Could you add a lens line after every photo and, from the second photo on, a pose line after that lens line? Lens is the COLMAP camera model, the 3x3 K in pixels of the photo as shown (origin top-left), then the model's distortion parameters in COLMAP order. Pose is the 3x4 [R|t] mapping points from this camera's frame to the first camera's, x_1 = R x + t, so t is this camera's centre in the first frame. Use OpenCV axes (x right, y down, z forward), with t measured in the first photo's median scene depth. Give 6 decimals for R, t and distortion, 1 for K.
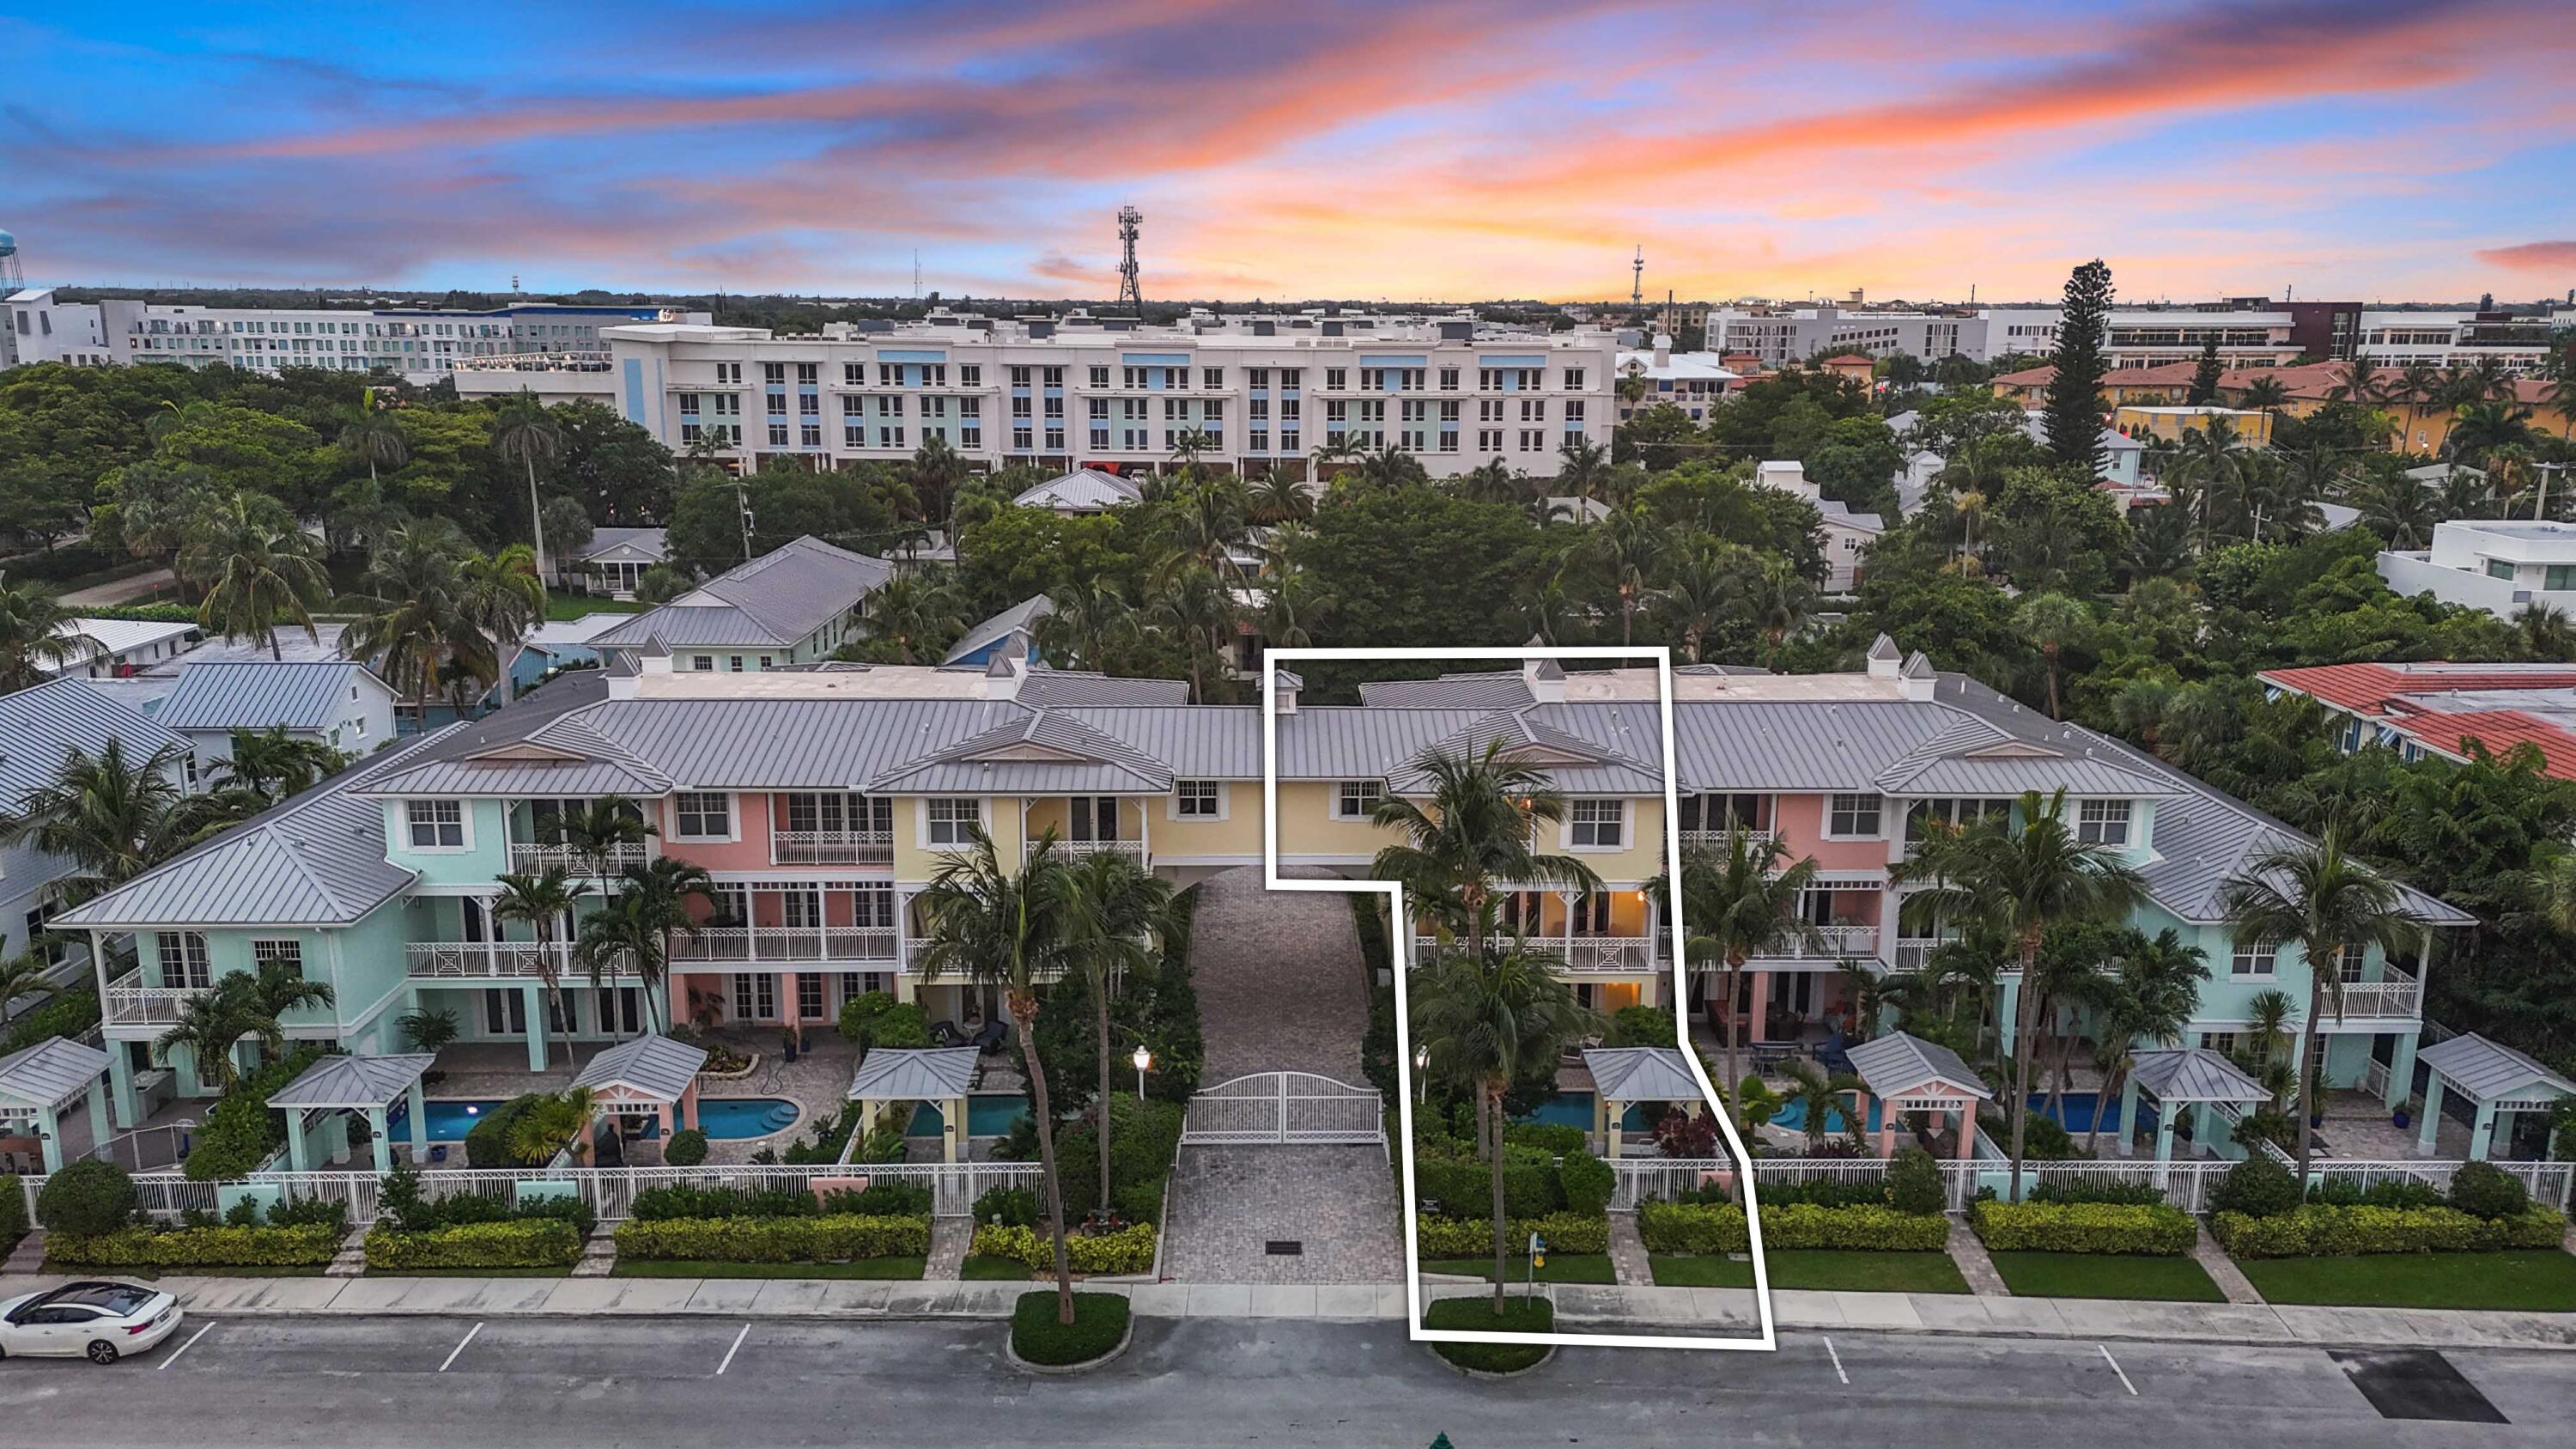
lens RADIAL K [[1865.8, 0, 1285.1], [0, 1865.8, 722.9], [0, 0, 1]] dist [0.050555, -0.024435]
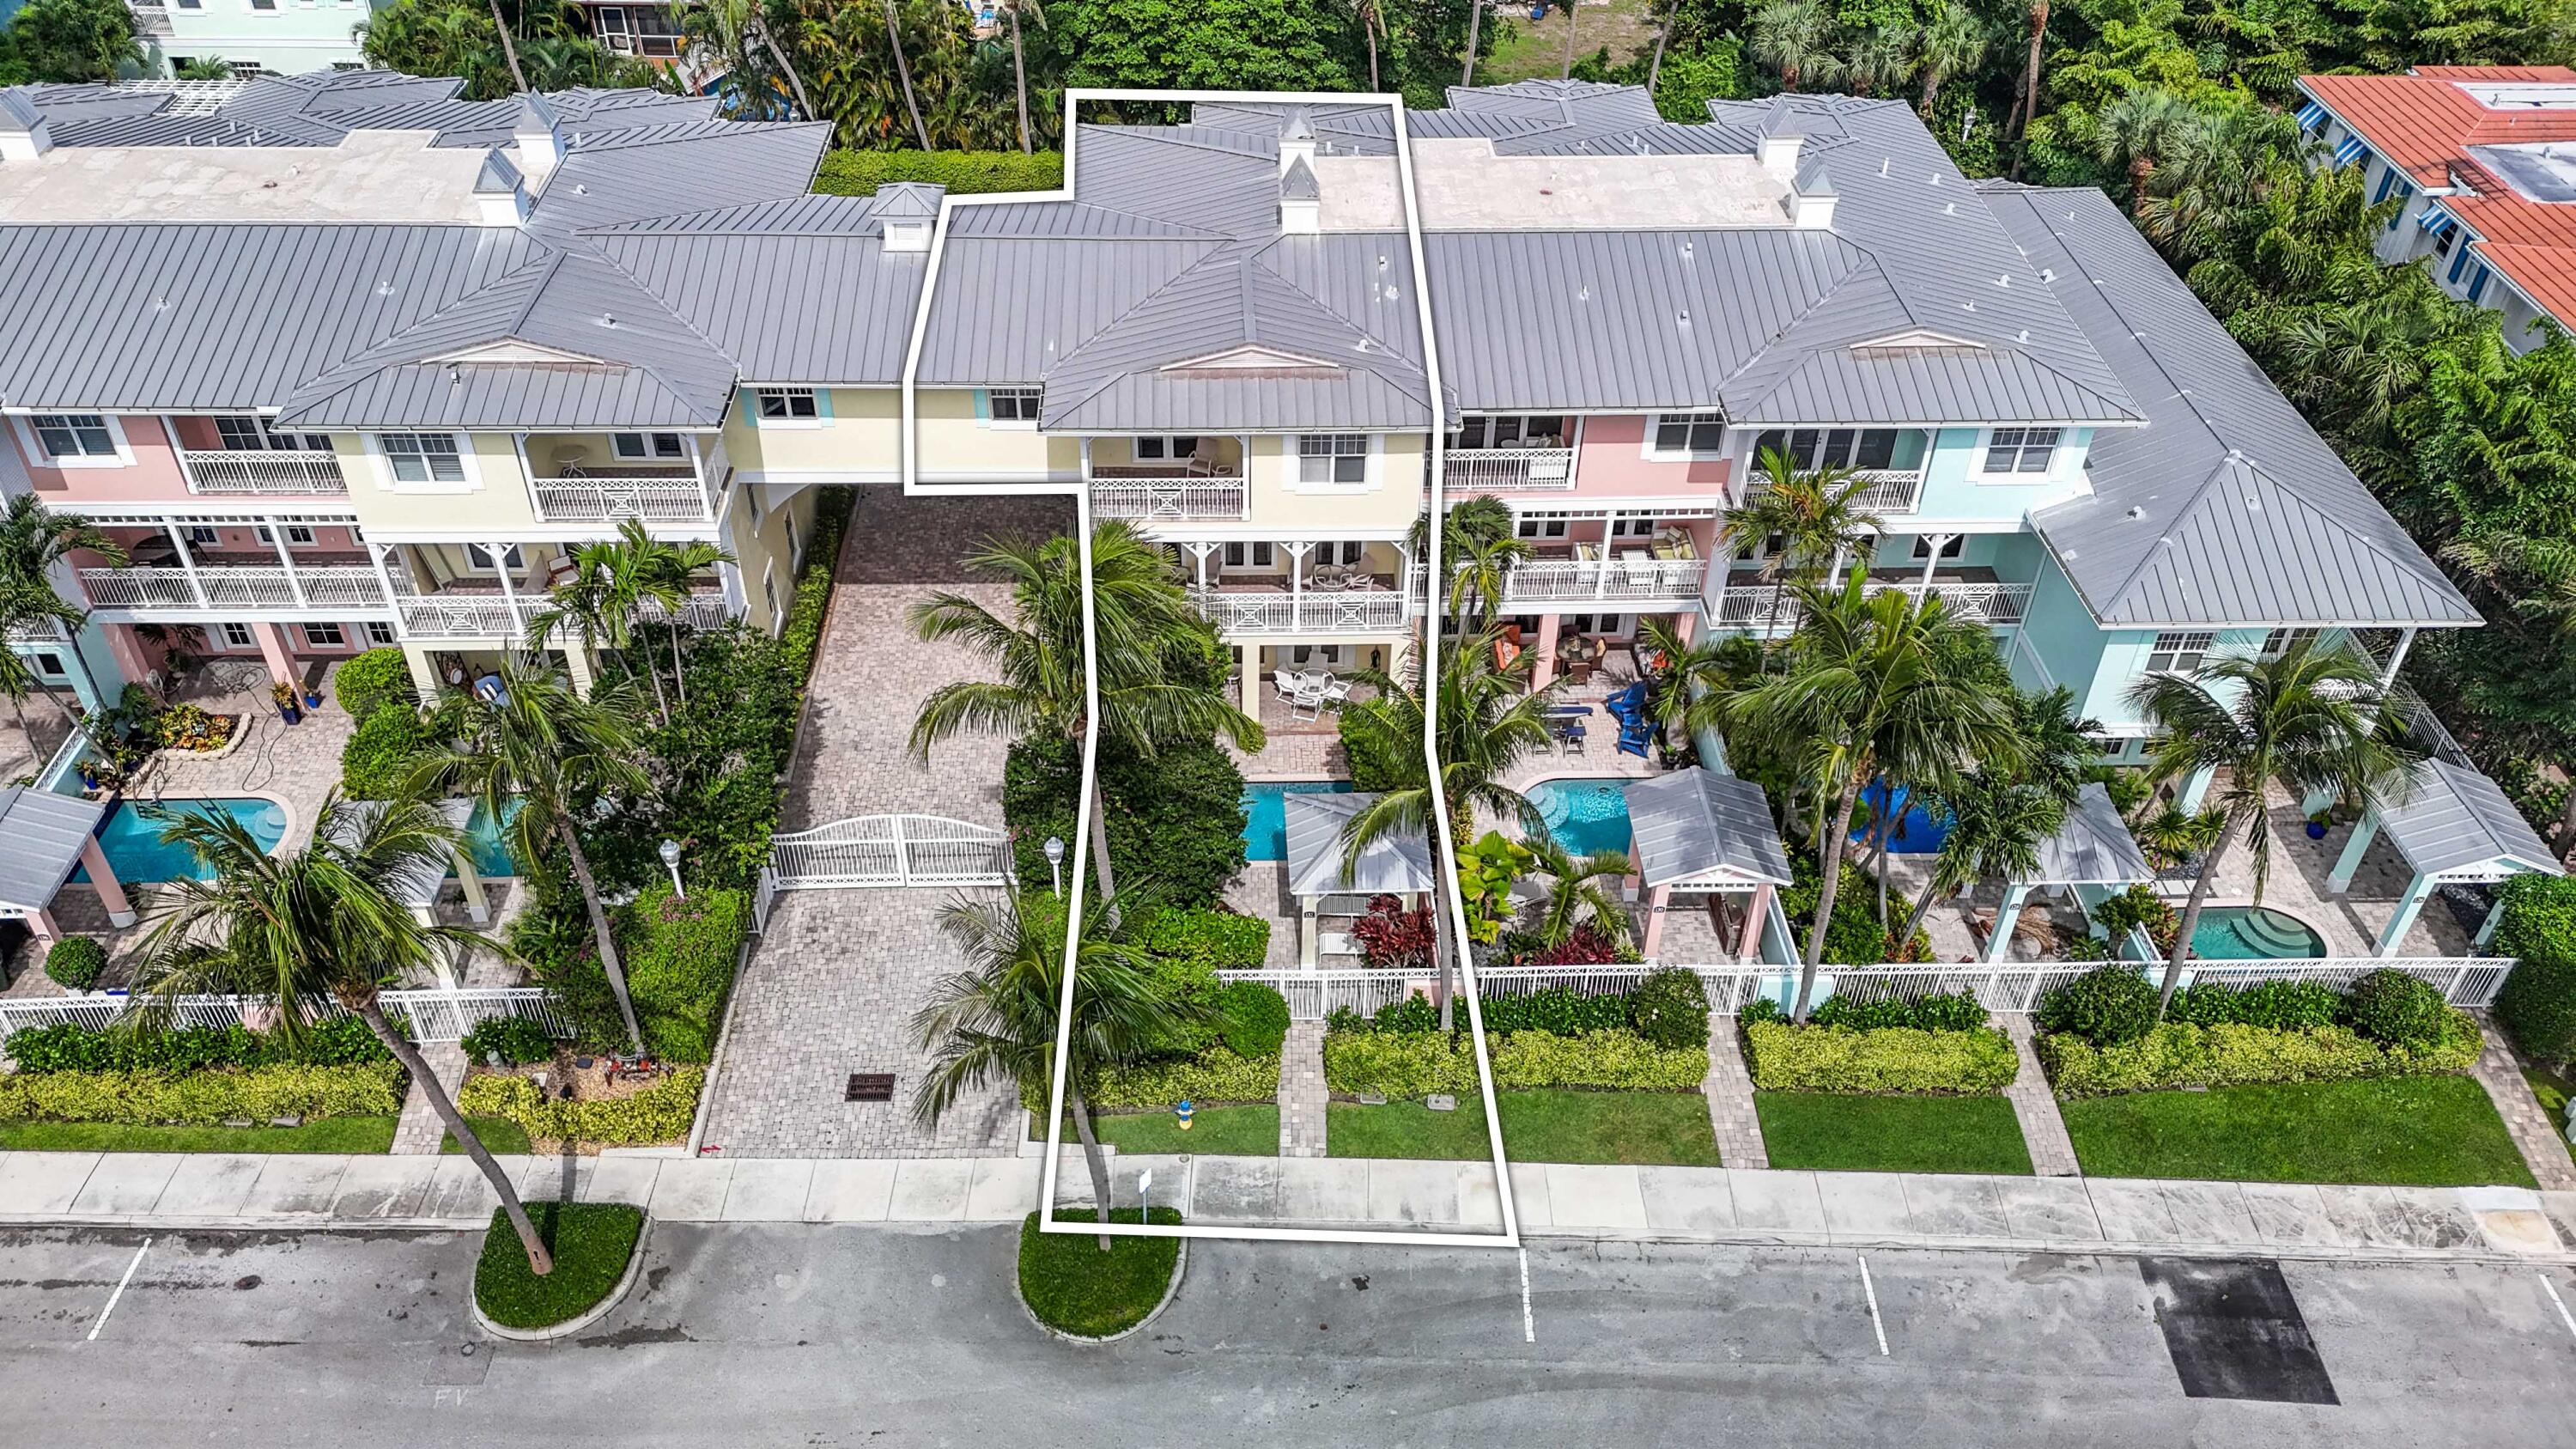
lens RADIAL K [[1865.8, 0, 1269.4], [0, 1865.8, 727.6], [0, 0, 1]] dist [0.050555, -0.024435]
pose [[0.999812, -0.001280, 0.019357, 0.159194], [-0.007536, 0.893846, 0.448310, -0.218861], [-0.017876, -0.448372, 0.893668, 0.377554]]
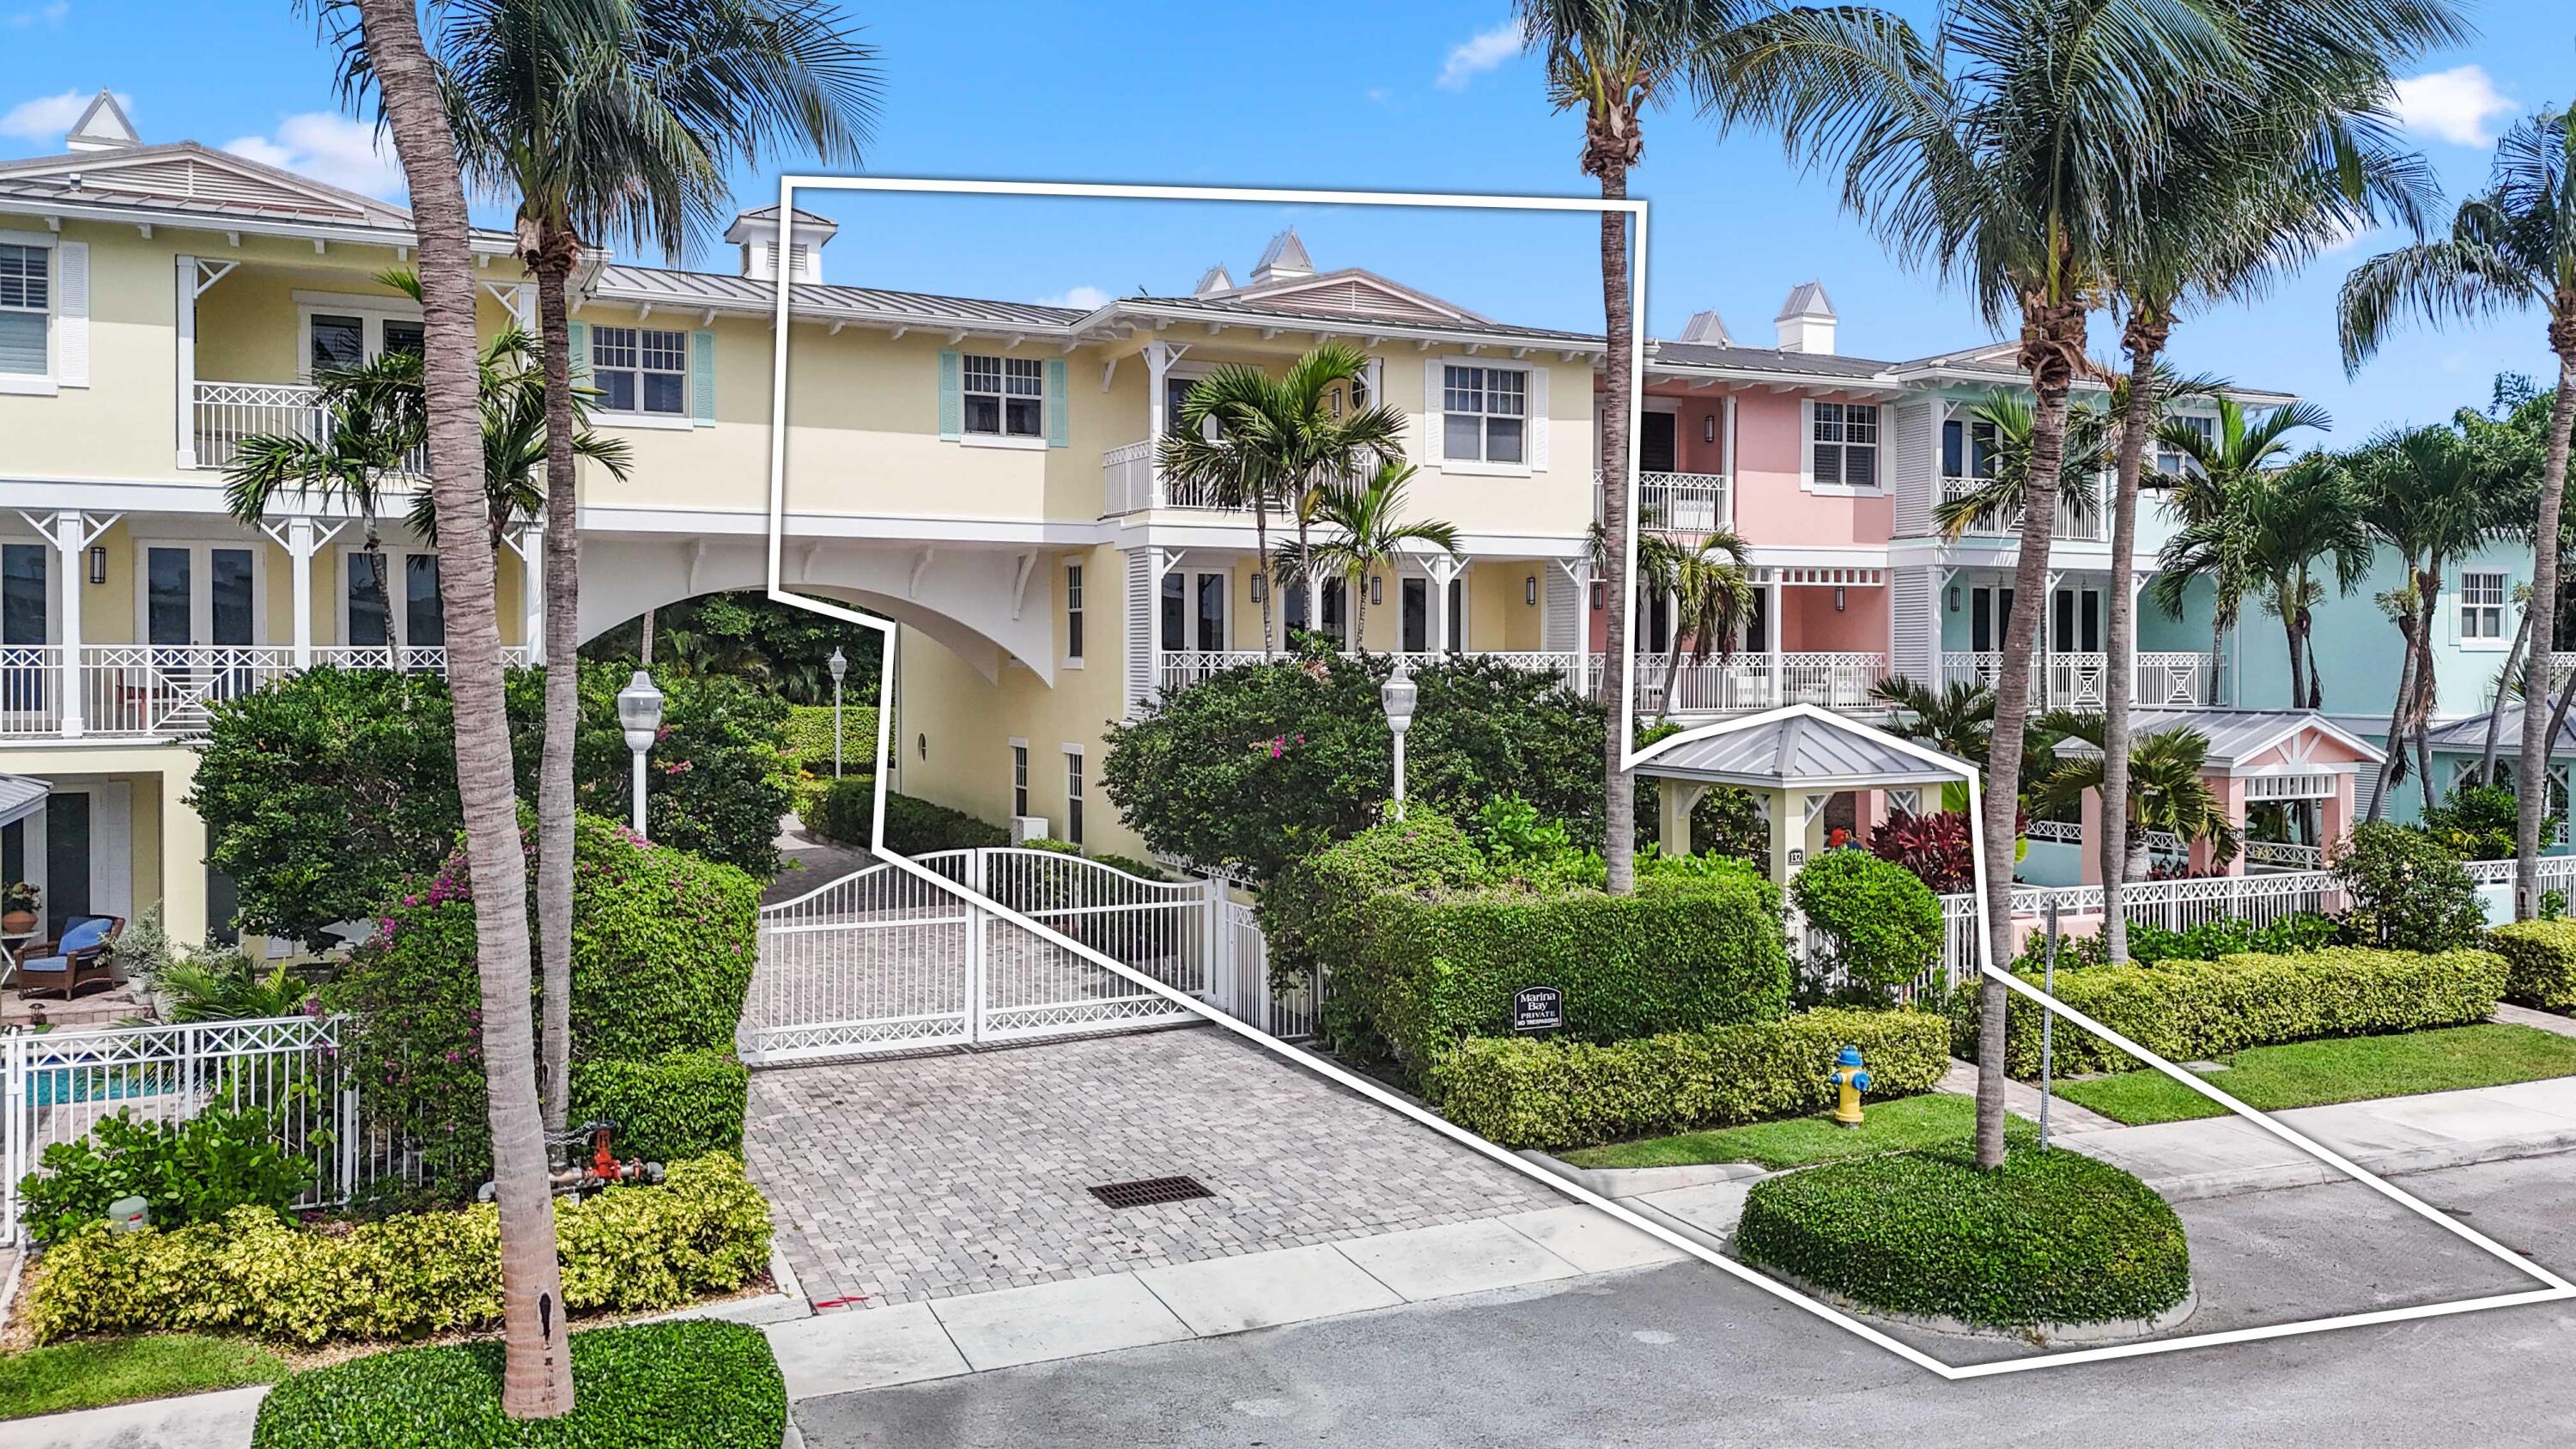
lens RADIAL K [[1865.8, 0, 1281.5], [0, 1865.8, 703.9], [0, 0, 1]] dist [0.050555, -0.024435]
pose [[0.909205, -0.007453, 0.416283, -0.121864], [0.092430, 0.978504, -0.184356, 0.271198], [-0.405960, 0.206095, 0.890349, 0.709610]]
